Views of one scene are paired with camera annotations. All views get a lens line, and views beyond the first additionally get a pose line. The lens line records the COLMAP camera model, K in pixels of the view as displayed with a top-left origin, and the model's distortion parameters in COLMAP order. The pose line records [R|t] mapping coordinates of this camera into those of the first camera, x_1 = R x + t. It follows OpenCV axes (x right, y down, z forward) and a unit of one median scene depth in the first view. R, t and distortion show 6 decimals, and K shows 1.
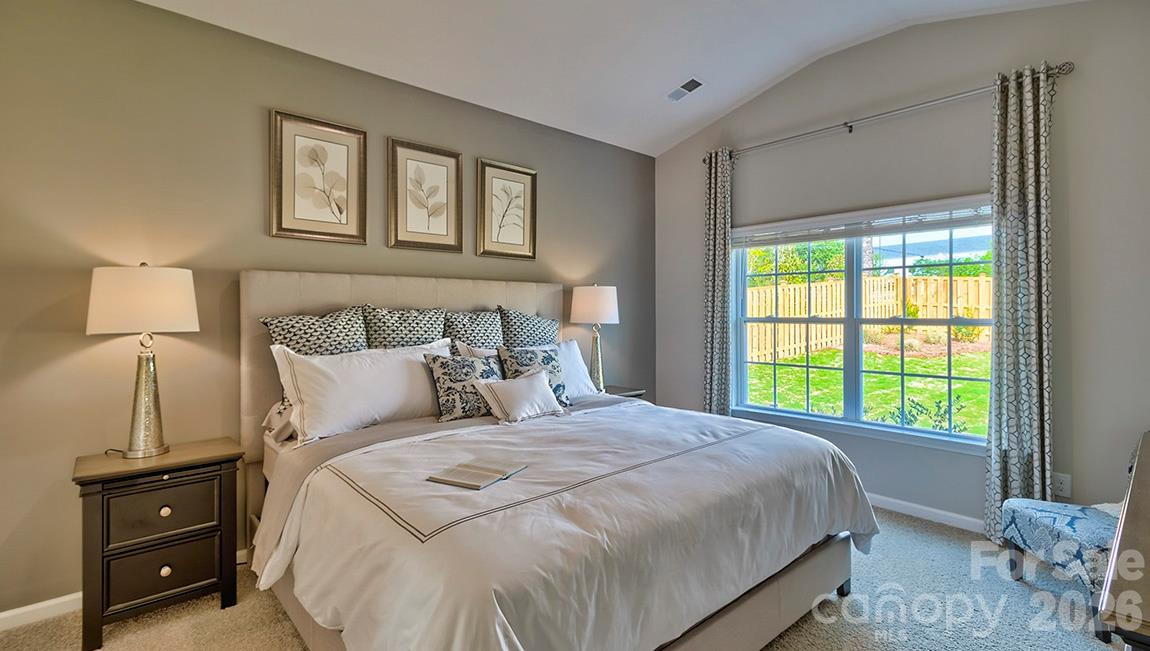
lens RADIAL K [[538.2, 0, 577.0], [0, 538.2, 301.0], [0, 0, 1]] dist [0.004783, 0.001247]
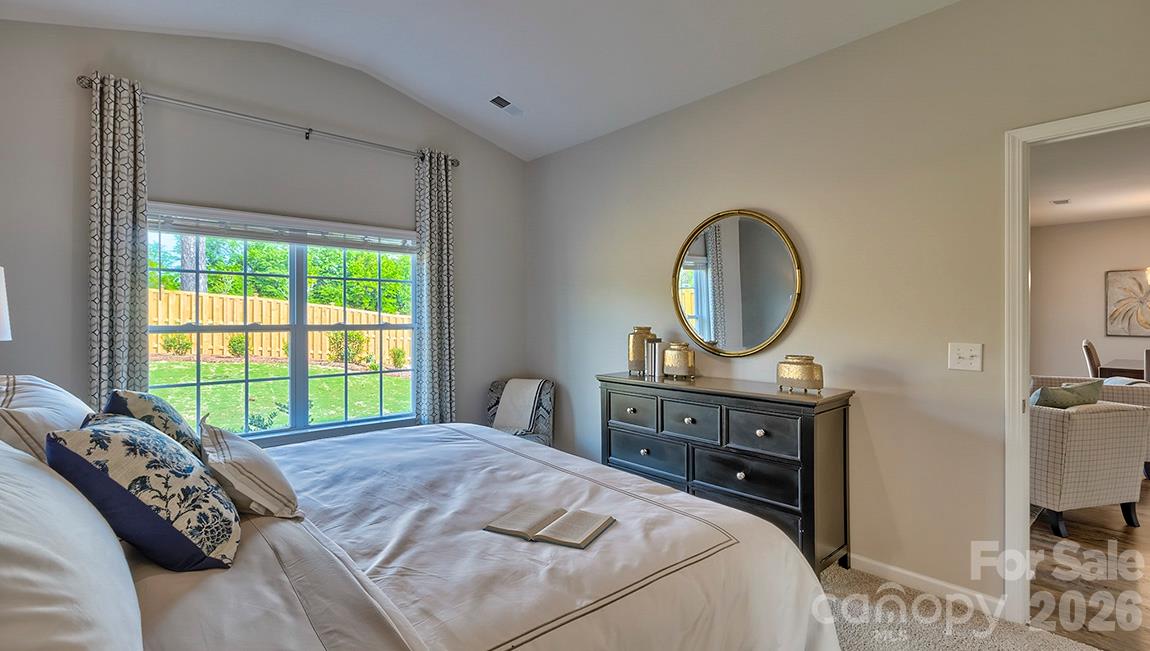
lens RADIAL K [[538.2, 0, 579.3], [0, 538.2, 317.8], [0, 0, 1]] dist [0.004783, 0.001247]
pose [[-0.010177, 0.000298, 0.999948, -0.570897], [-0.020773, 0.999784, -0.000509, 0.009859], [-0.999732, -0.020777, -0.010169, 0.572839]]
